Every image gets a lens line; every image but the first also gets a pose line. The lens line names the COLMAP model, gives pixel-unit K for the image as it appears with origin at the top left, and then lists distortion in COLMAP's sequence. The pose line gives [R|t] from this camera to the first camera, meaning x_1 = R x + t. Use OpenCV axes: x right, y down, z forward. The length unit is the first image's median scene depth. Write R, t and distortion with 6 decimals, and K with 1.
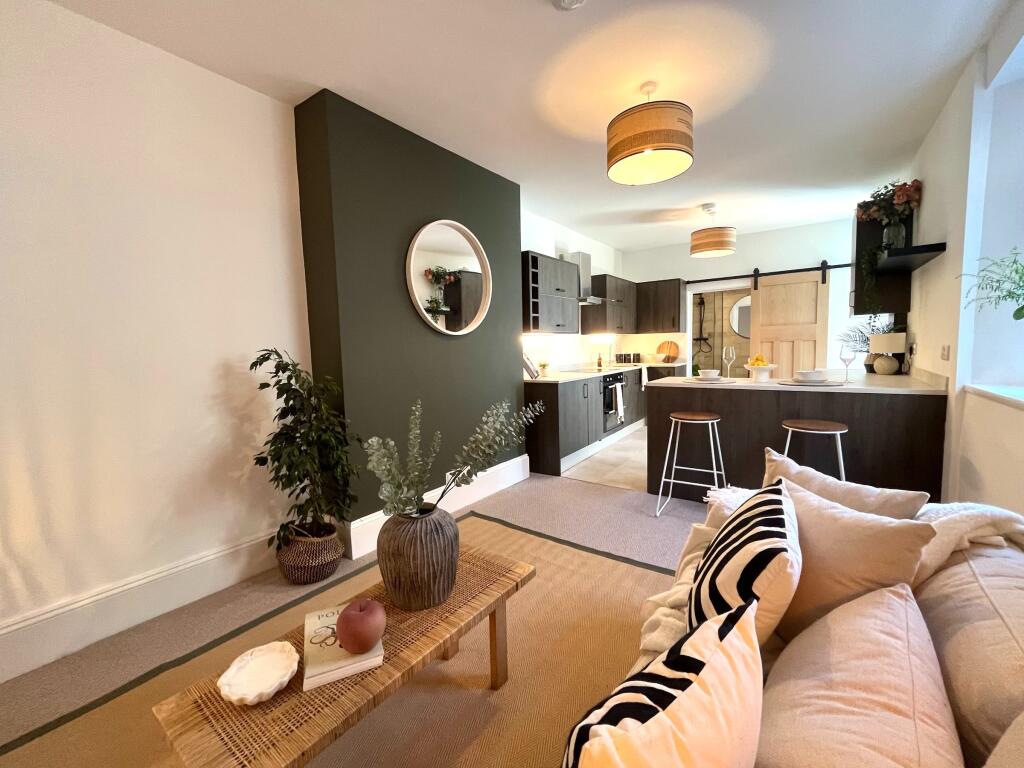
lens RADIAL K [[415.1, 0, 514.2], [0, 415.1, 383.1], [0, 0, 1]] dist [-0.007322, -0.000376]
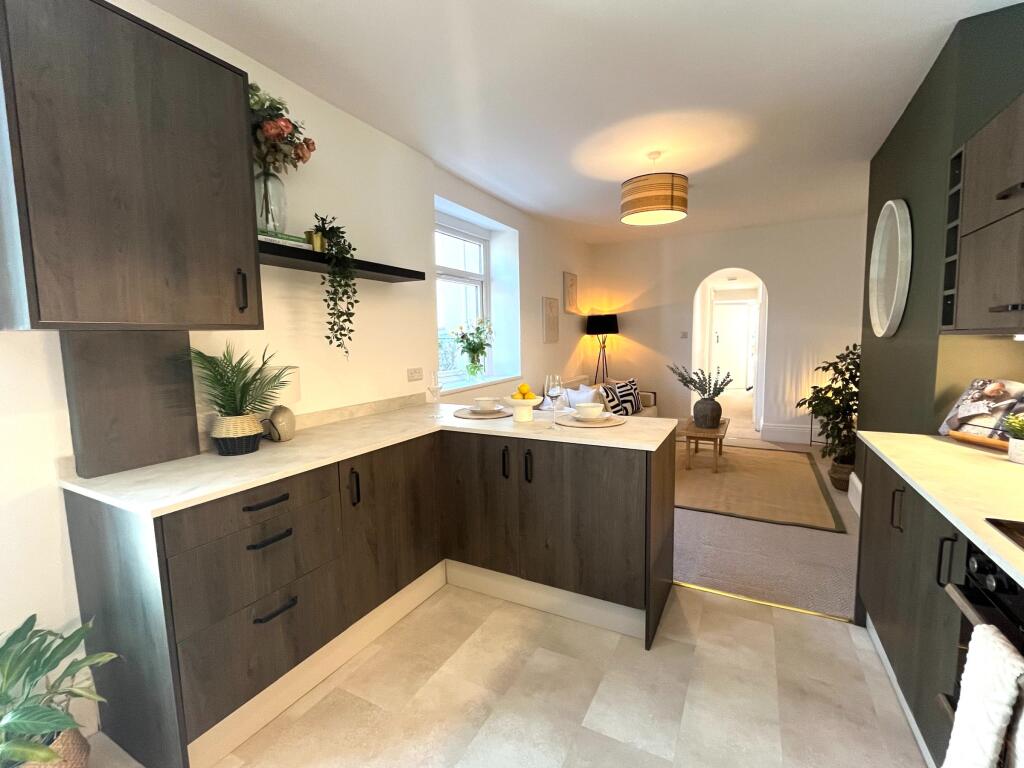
lens RADIAL K [[438.2, 0, 515.4], [0, 438.2, 380.8], [0, 0, 1]] dist [-0.000744, -0.000309]
pose [[-0.990366, 0.059071, -0.125243, 0.400472], [0.034294, 0.980901, 0.191461, -0.125592], [0.134160, 0.185321, -0.973477, 0.994417]]
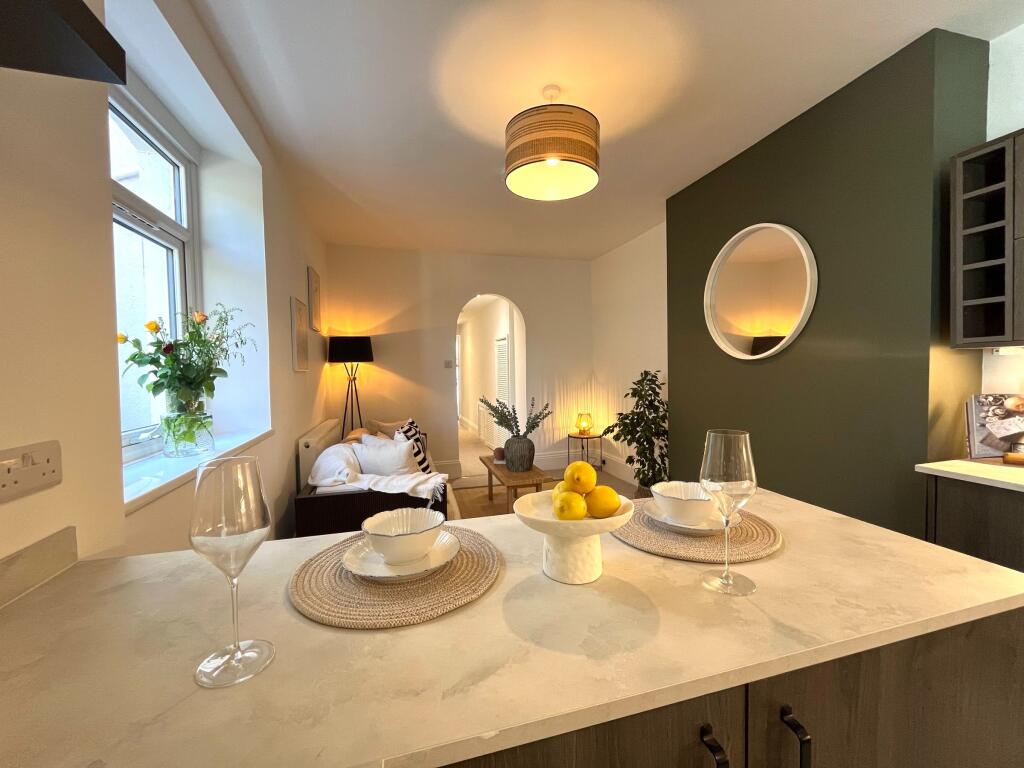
lens RADIAL K [[415.1, 0, 514.2], [0, 415.1, 383.1], [0, 0, 1]] dist [-0.007322, -0.000376]
pose [[-0.621290, 0.065732, -0.780819, 0.461069], [-0.038083, 0.992765, 0.113876, -0.080920], [0.782655, 0.100486, -0.614292, 0.631105]]
